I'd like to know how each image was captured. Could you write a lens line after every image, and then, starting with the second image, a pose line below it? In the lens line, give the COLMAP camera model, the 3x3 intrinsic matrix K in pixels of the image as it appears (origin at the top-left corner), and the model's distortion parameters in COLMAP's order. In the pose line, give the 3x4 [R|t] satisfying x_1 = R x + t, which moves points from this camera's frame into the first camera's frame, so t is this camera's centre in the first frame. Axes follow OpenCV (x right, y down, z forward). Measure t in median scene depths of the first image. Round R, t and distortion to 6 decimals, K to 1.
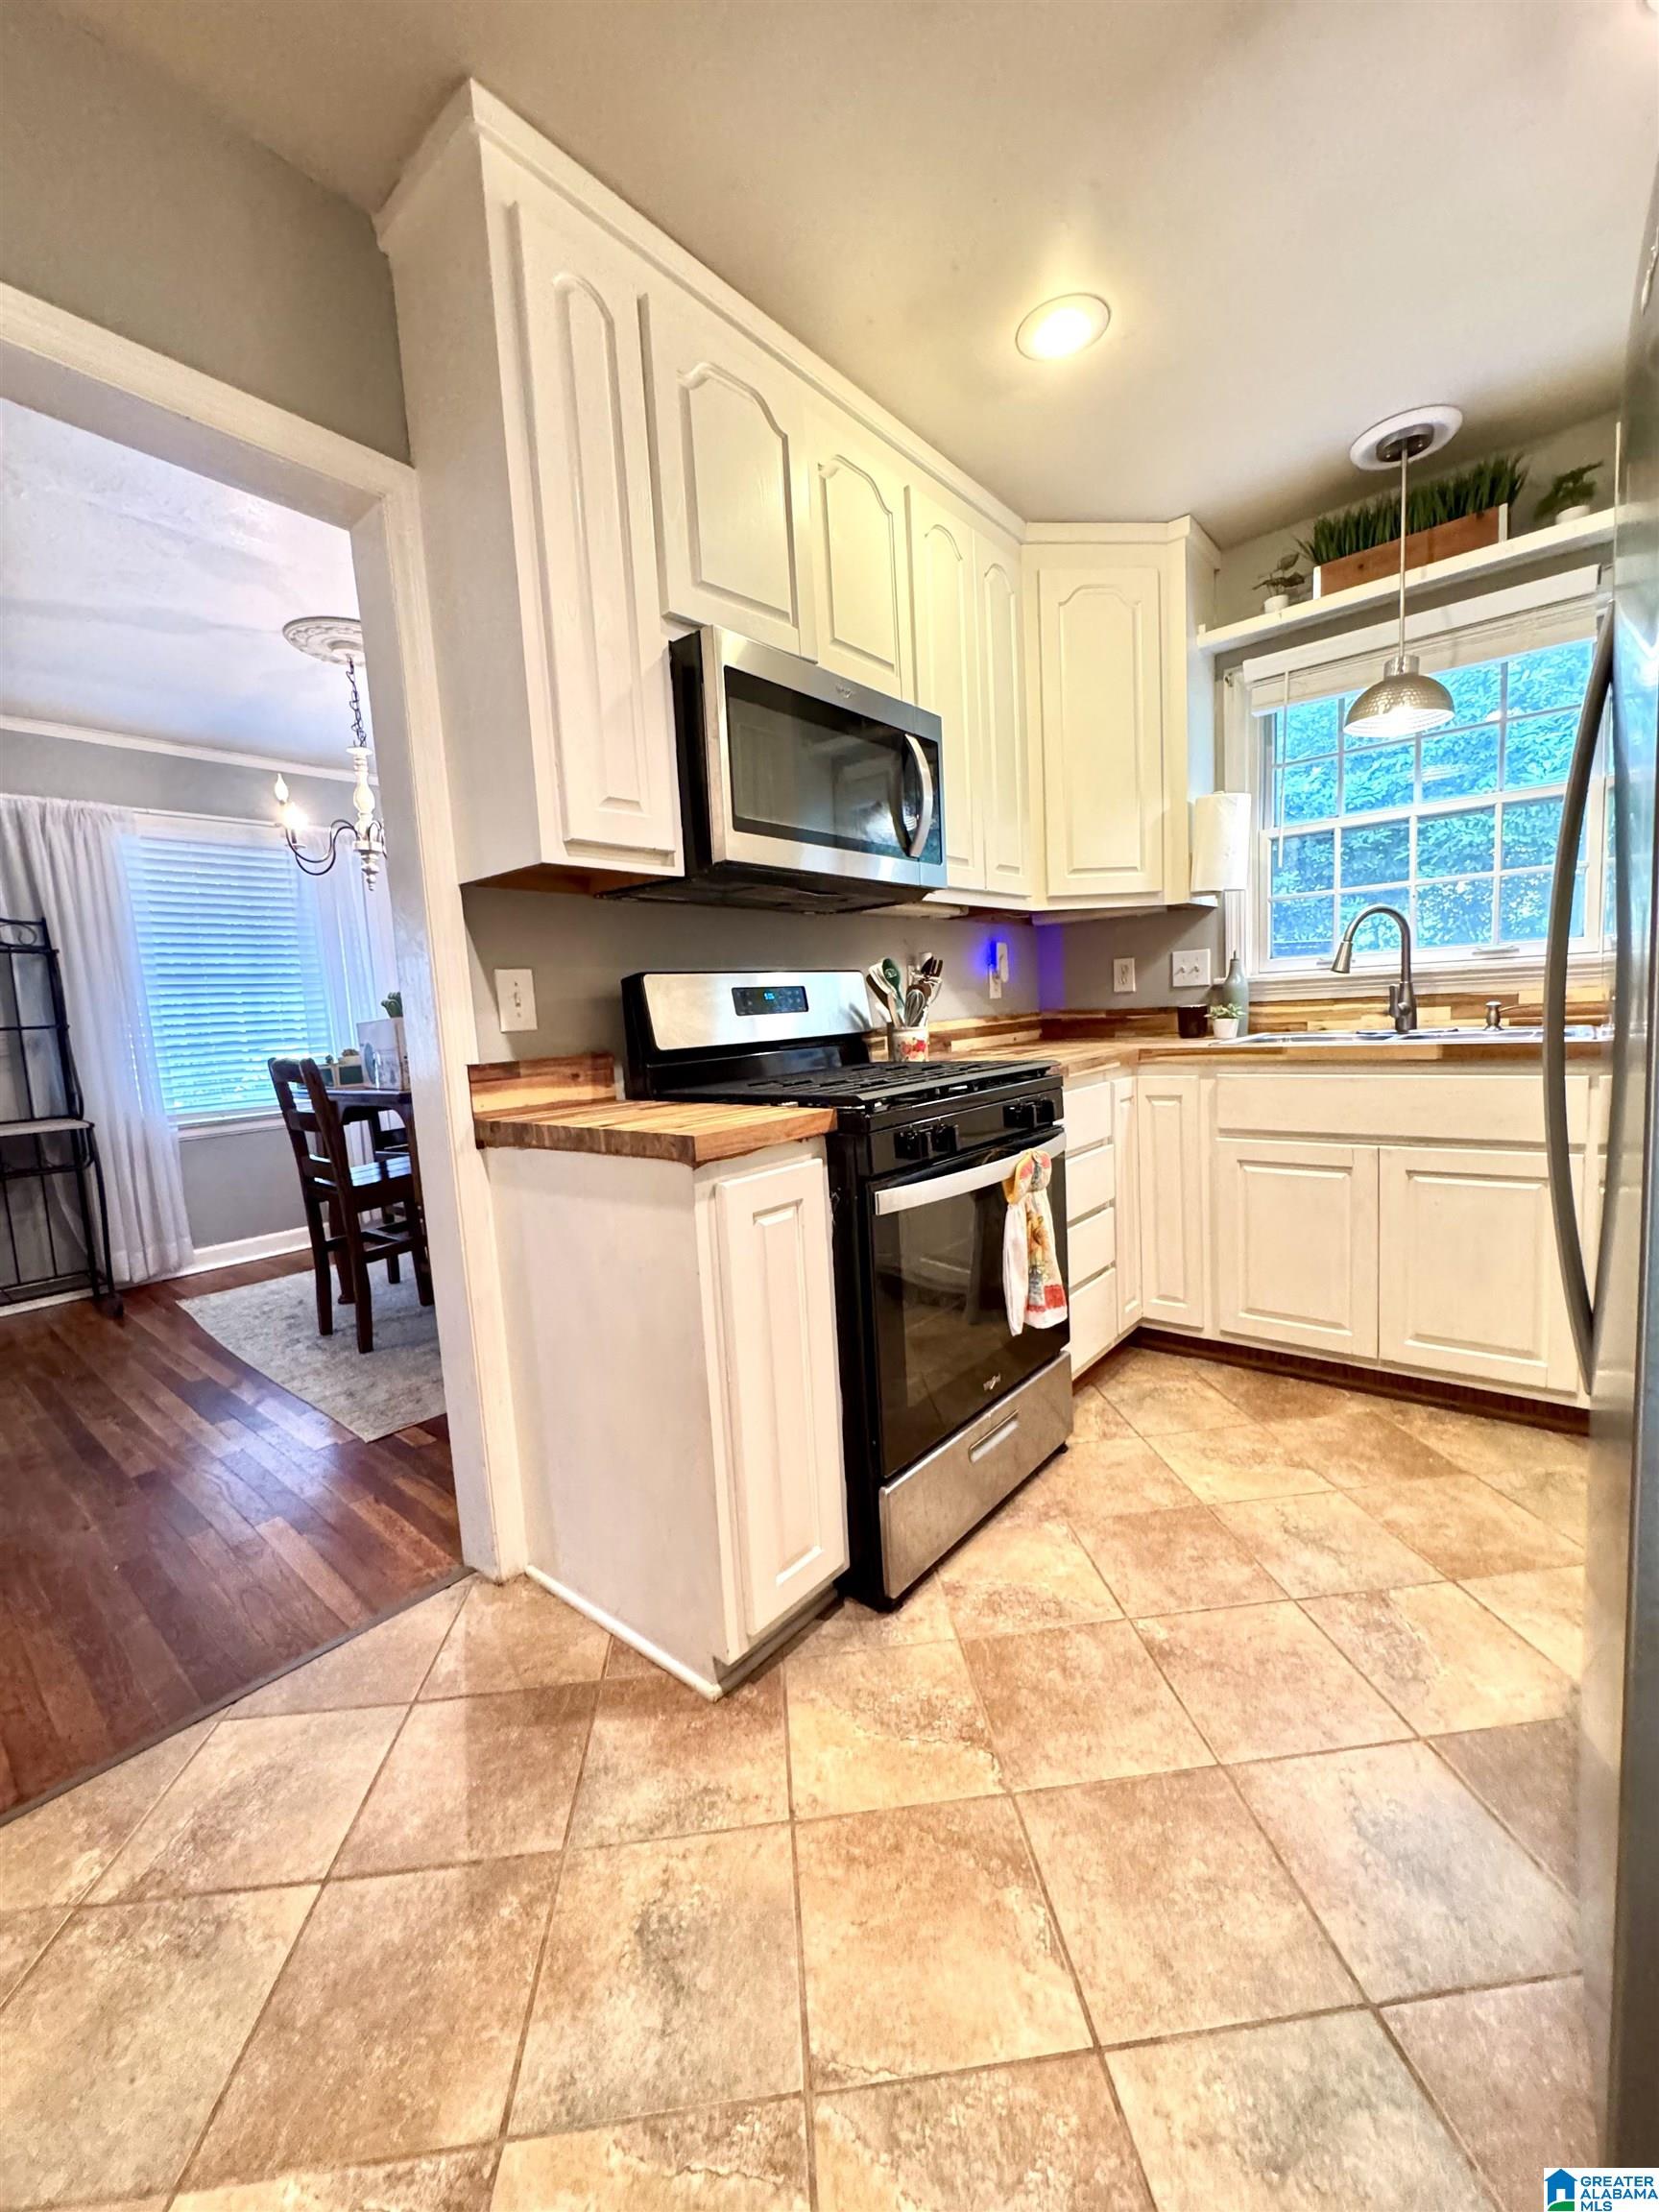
lens RADIAL K [[889.4, 0, 829.5], [0, 889.4, 1106.0], [0, 0, 1]] dist [-0.002495, 0.000877]
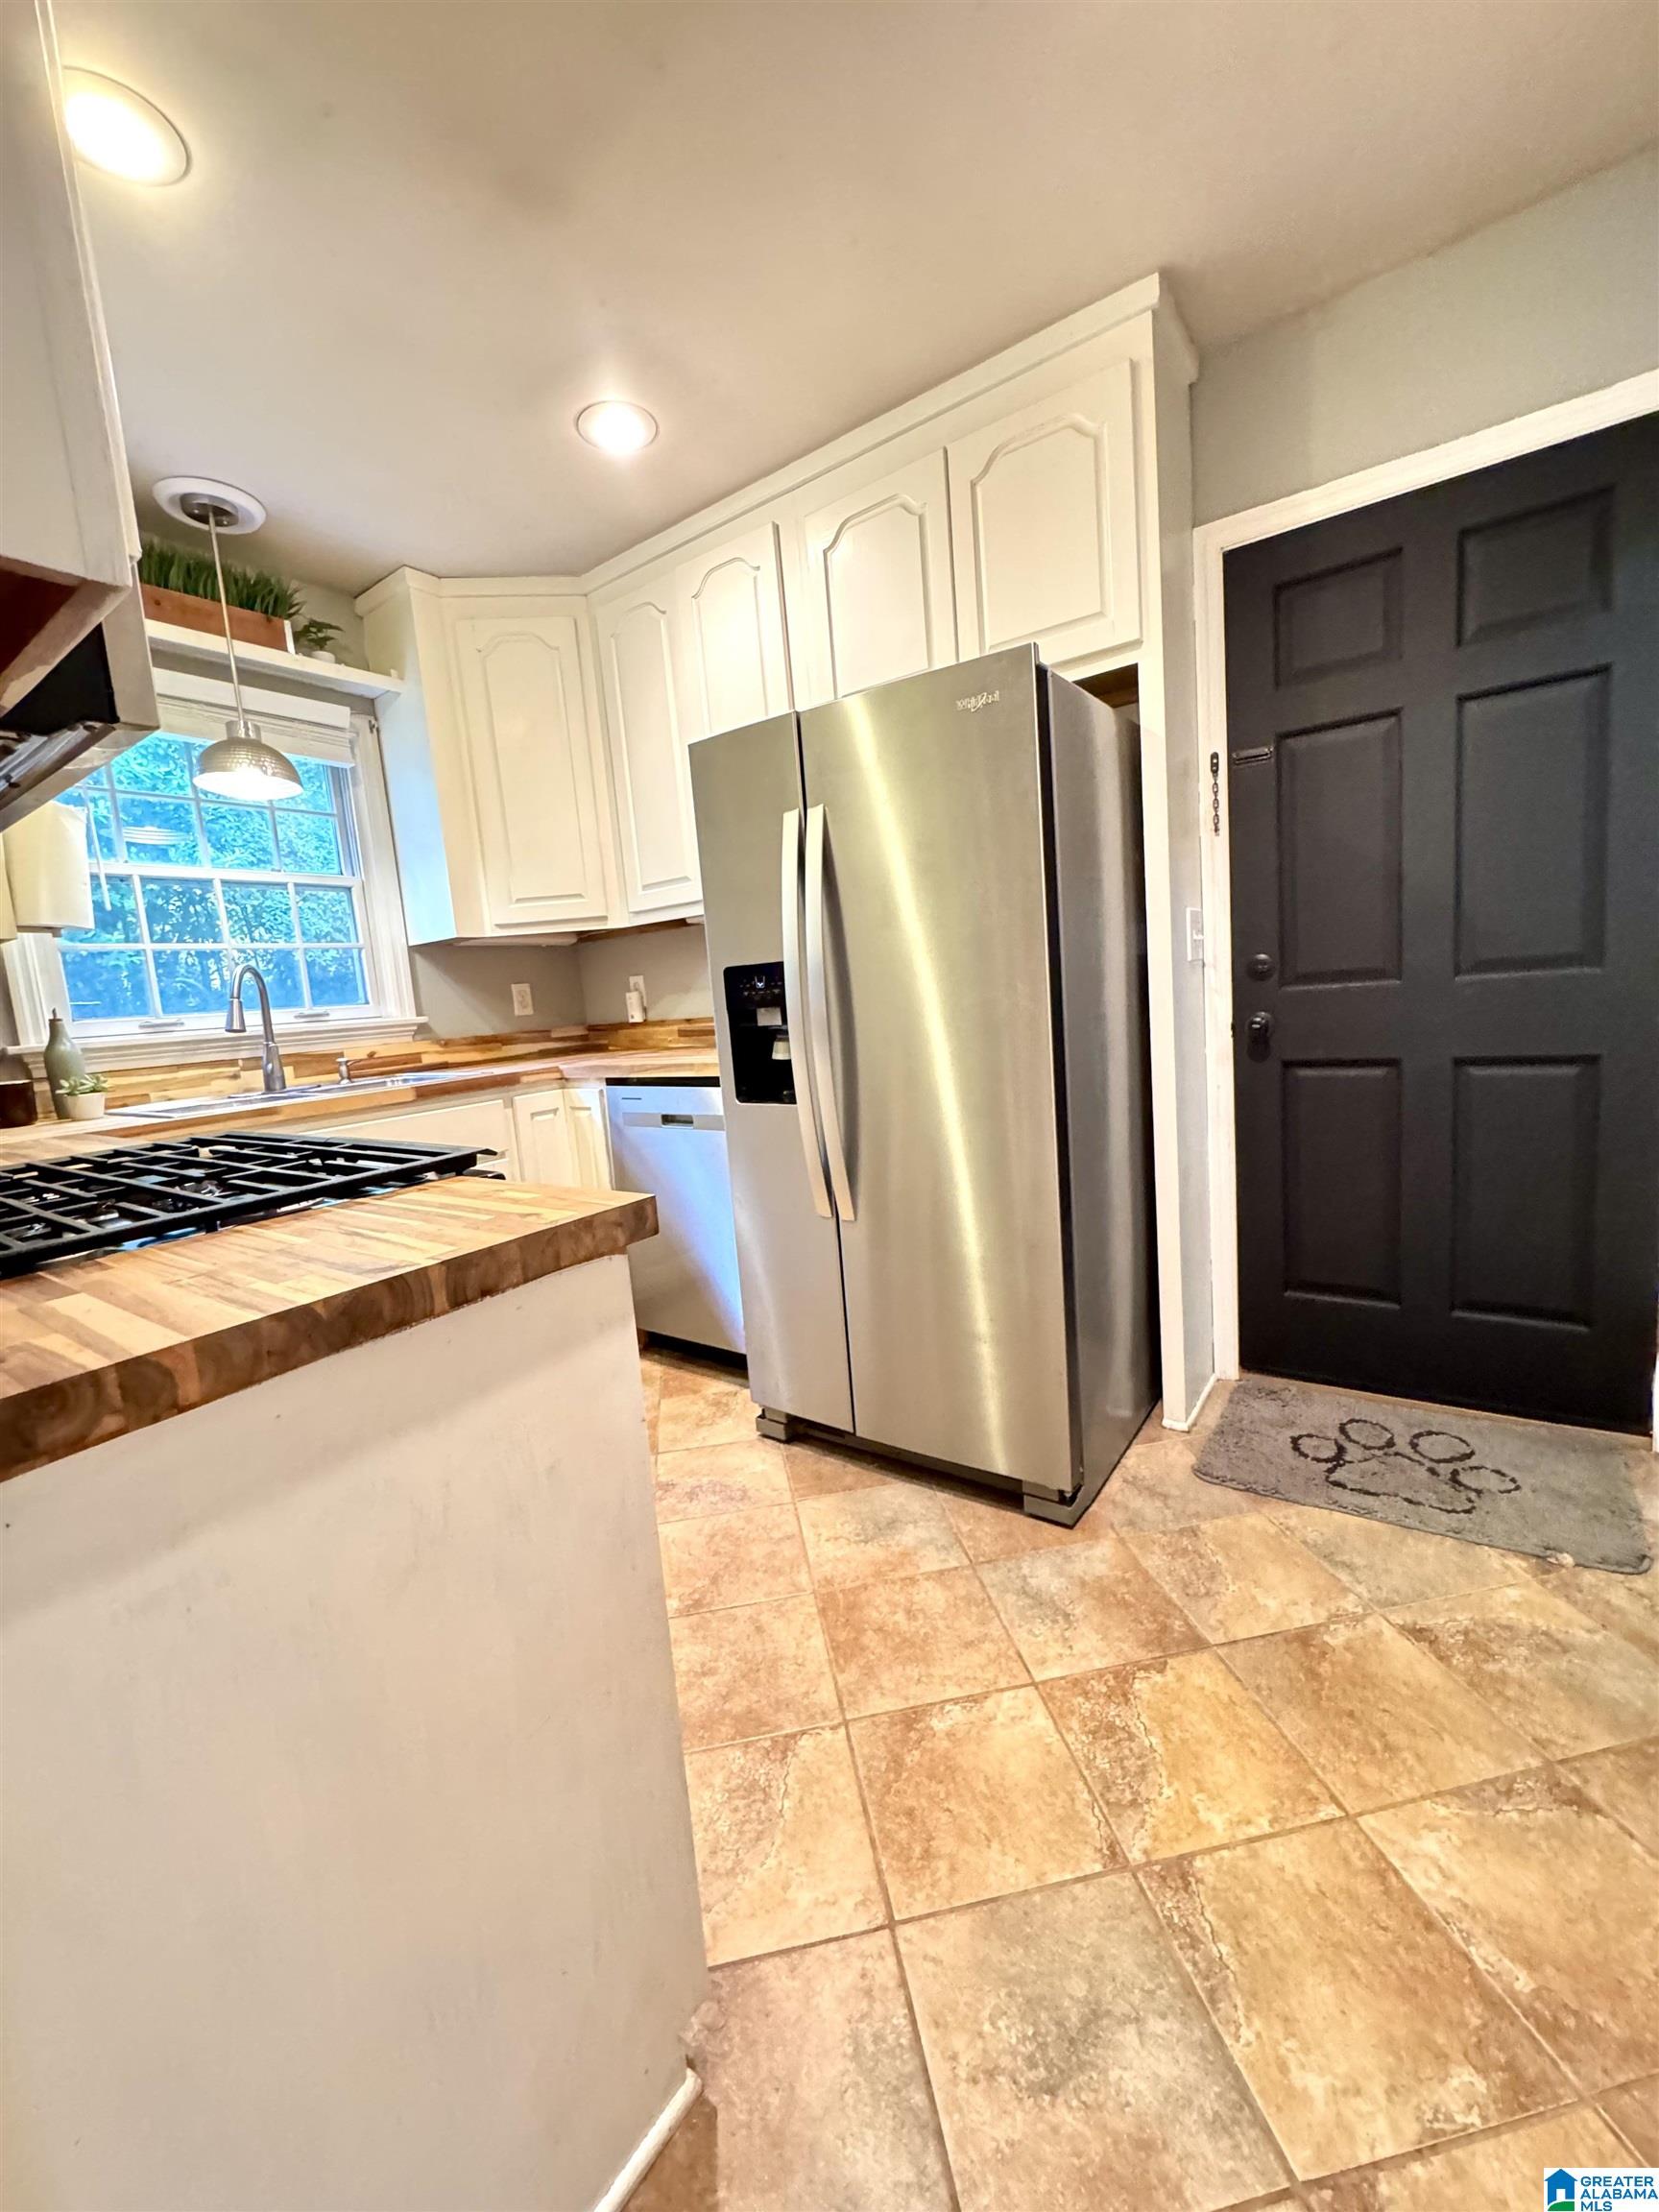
lens RADIAL K [[889.4, 0, 829.5], [0, 889.4, 1106.0], [0, 0, 1]] dist [-0.002495, 0.000877]
pose [[-0.067907, -0.067766, 0.995388, -0.466801], [0.191813, 0.978192, 0.079681, -0.032302], [-0.979079, 0.196339, -0.053428, 0.521334]]
